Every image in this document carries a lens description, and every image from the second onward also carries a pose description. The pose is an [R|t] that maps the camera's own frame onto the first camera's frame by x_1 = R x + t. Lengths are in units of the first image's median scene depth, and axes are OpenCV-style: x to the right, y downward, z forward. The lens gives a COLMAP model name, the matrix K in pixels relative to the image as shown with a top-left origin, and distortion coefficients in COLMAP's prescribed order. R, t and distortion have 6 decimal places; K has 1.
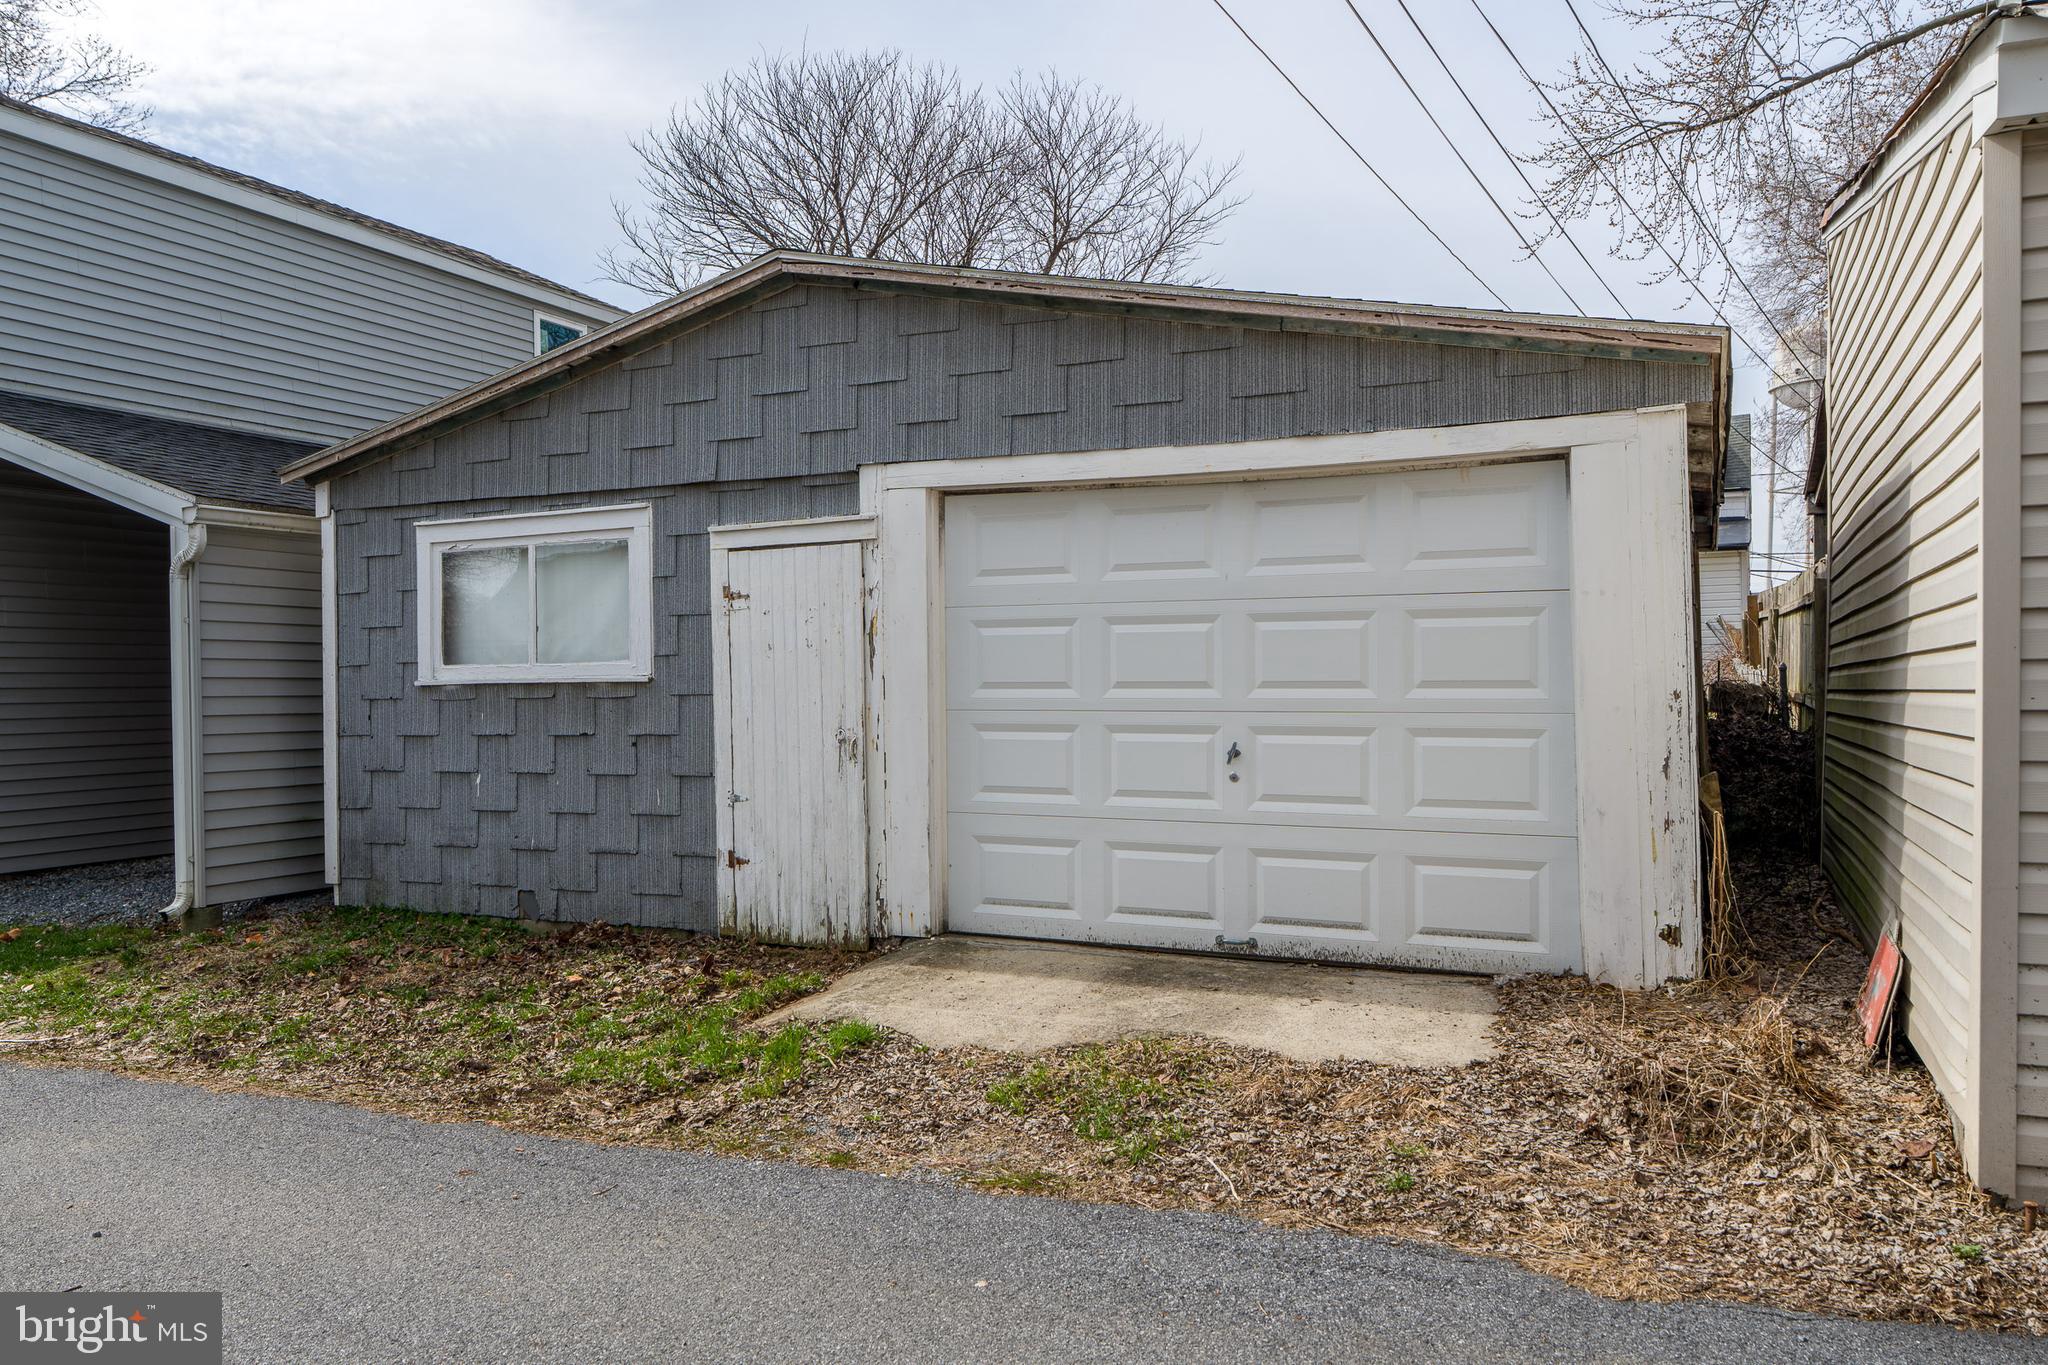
lens RADIAL K [[1462.1, 0, 1020.5], [0, 1462.1, 708.9], [0, 0, 1]] dist [-0.006177, -0.002521]
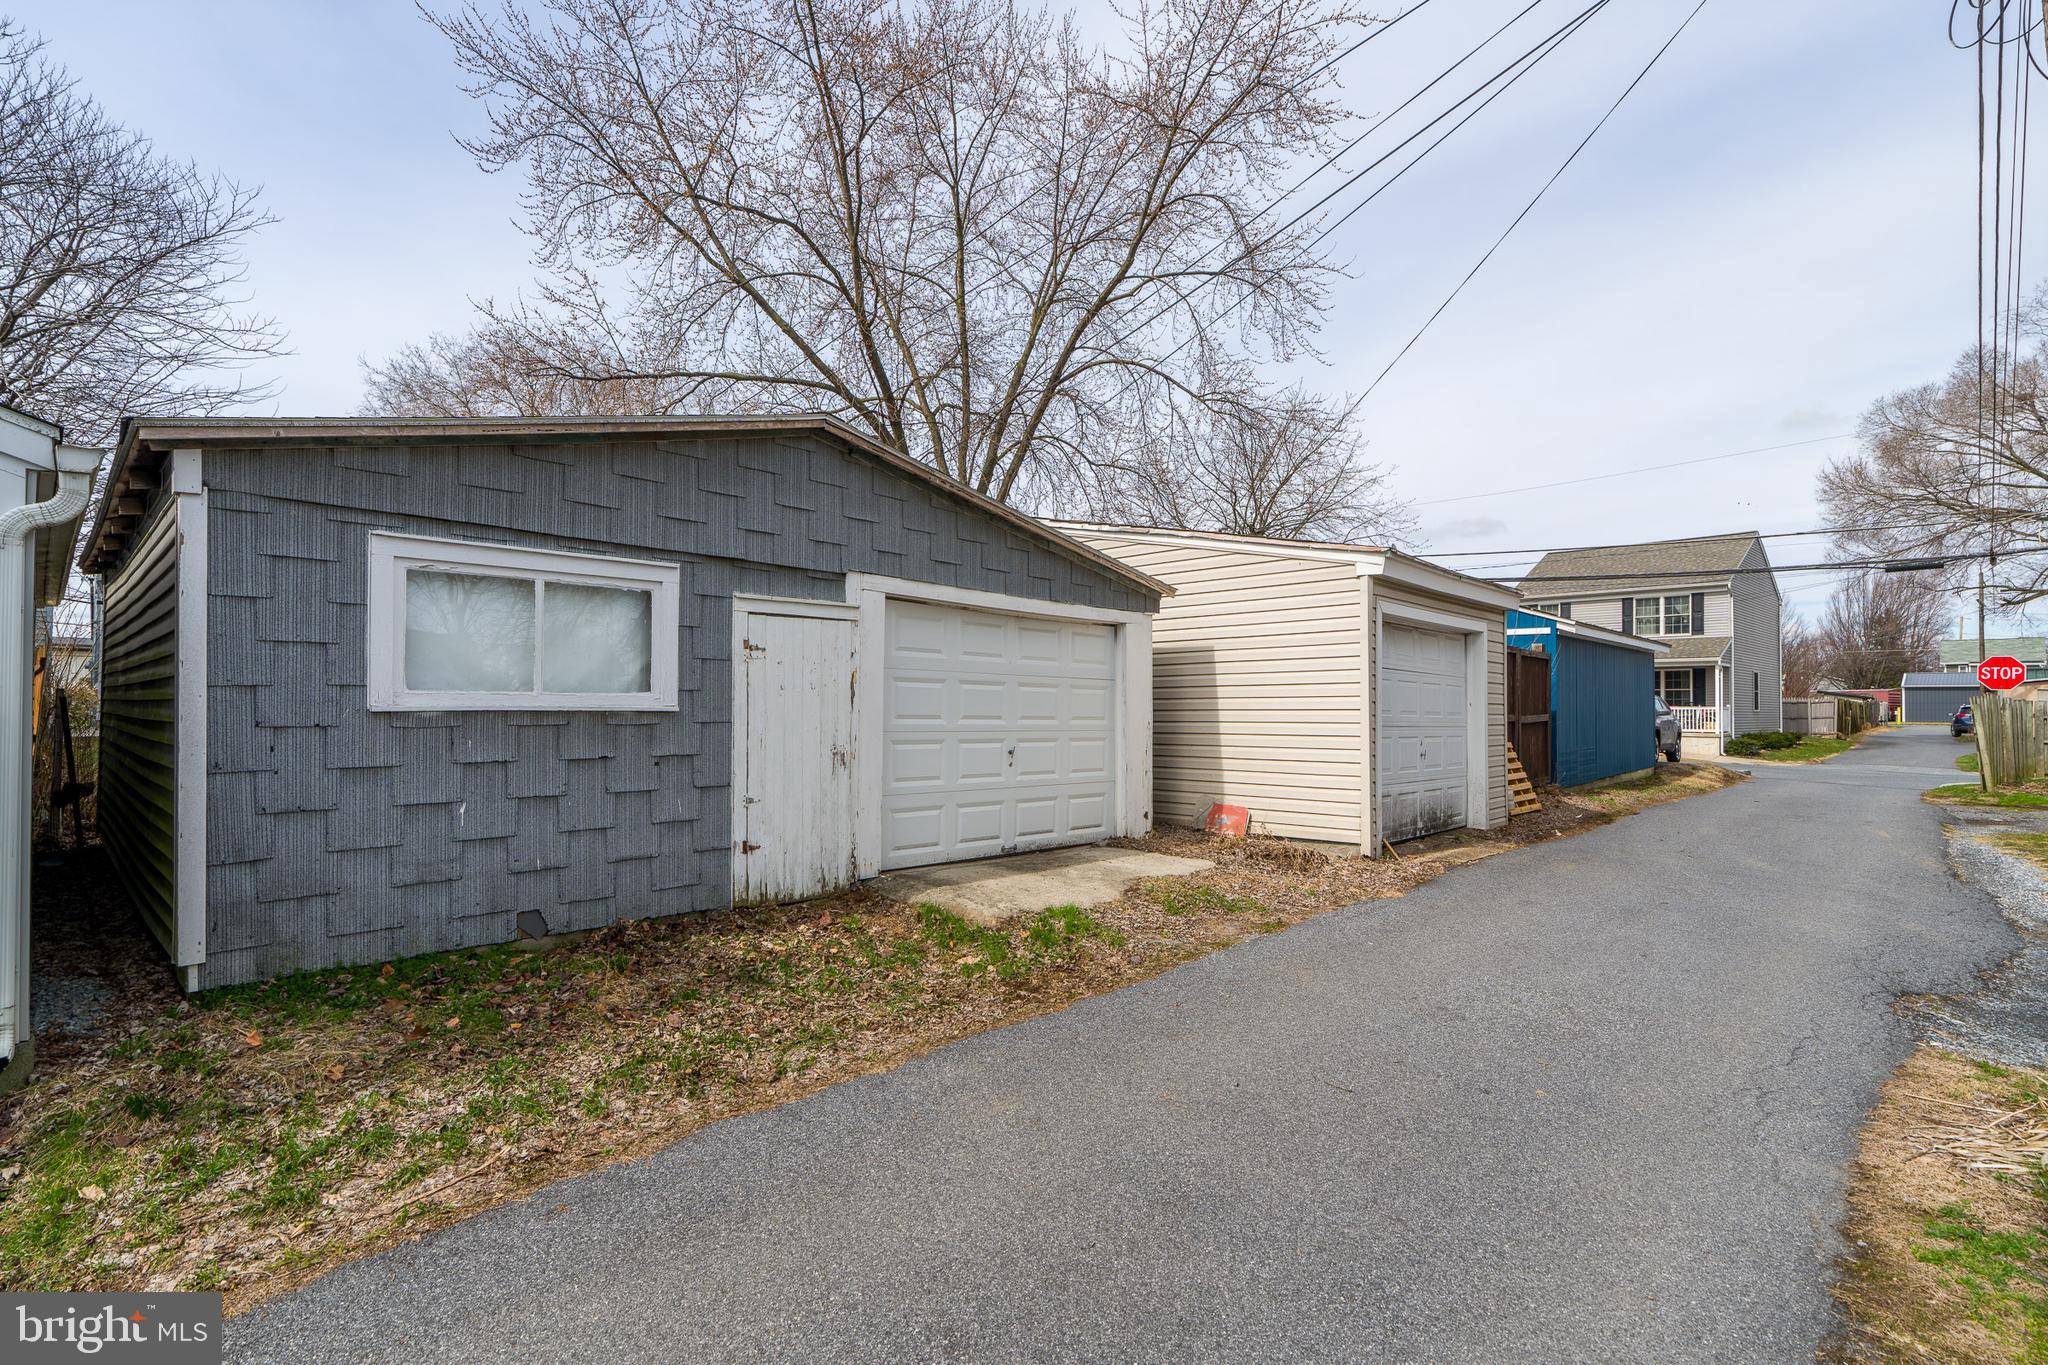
lens RADIAL K [[945.1, 0, 1037.3], [0, 945.1, 690.4], [0, 0, 1]] dist [-0.003750, 0.000682]
pose [[0.334308, 0.026096, 0.942103, -0.911805], [-0.004425, 0.999649, -0.026120, -0.017261], [-0.942453, 0.004563, 0.334306, 0.465955]]
